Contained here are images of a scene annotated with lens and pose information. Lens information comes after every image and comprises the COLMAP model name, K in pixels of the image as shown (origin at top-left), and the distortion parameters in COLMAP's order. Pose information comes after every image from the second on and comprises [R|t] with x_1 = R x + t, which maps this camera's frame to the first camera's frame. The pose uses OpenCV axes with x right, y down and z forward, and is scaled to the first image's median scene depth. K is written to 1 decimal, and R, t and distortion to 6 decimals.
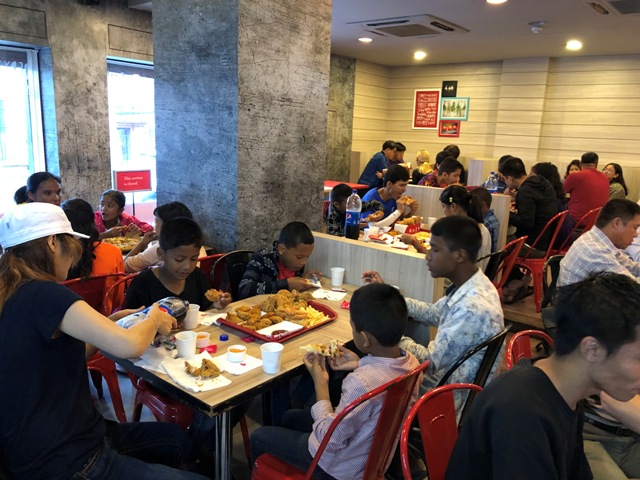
lens RADIAL K [[528.4, 0, 320.0], [0, 528.4, 240.0], [0, 0, 1]] dist [0.015593, -0.011345]
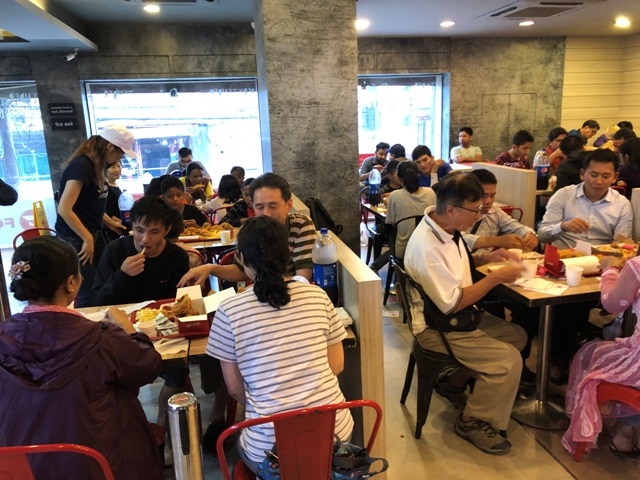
lens RADIAL K [[528.4, 0, 320.0], [0, 528.4, 240.0], [0, 0, 1]] dist [0.015593, -0.011345]
pose [[0.770920, 0.074930, -0.632509, 0.593237], [-0.061688, 0.997171, 0.042942, 0.027296], [0.633937, 0.005914, 0.773362, -0.059249]]
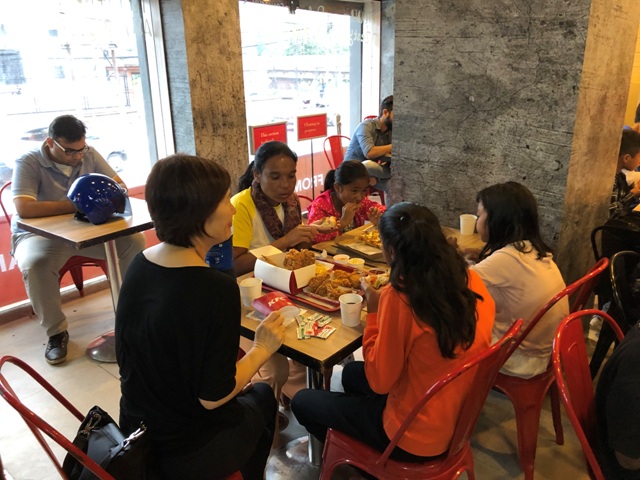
lens RADIAL K [[528.4, 0, 320.0], [0, 528.4, 240.0], [0, 0, 1]] dist [0.015593, -0.011345]
pose [[0.997985, -0.047623, -0.041927, -0.281356], [0.052271, 0.991659, 0.117818, -0.052808], [0.035967, -0.119772, 0.992150, 0.205603]]
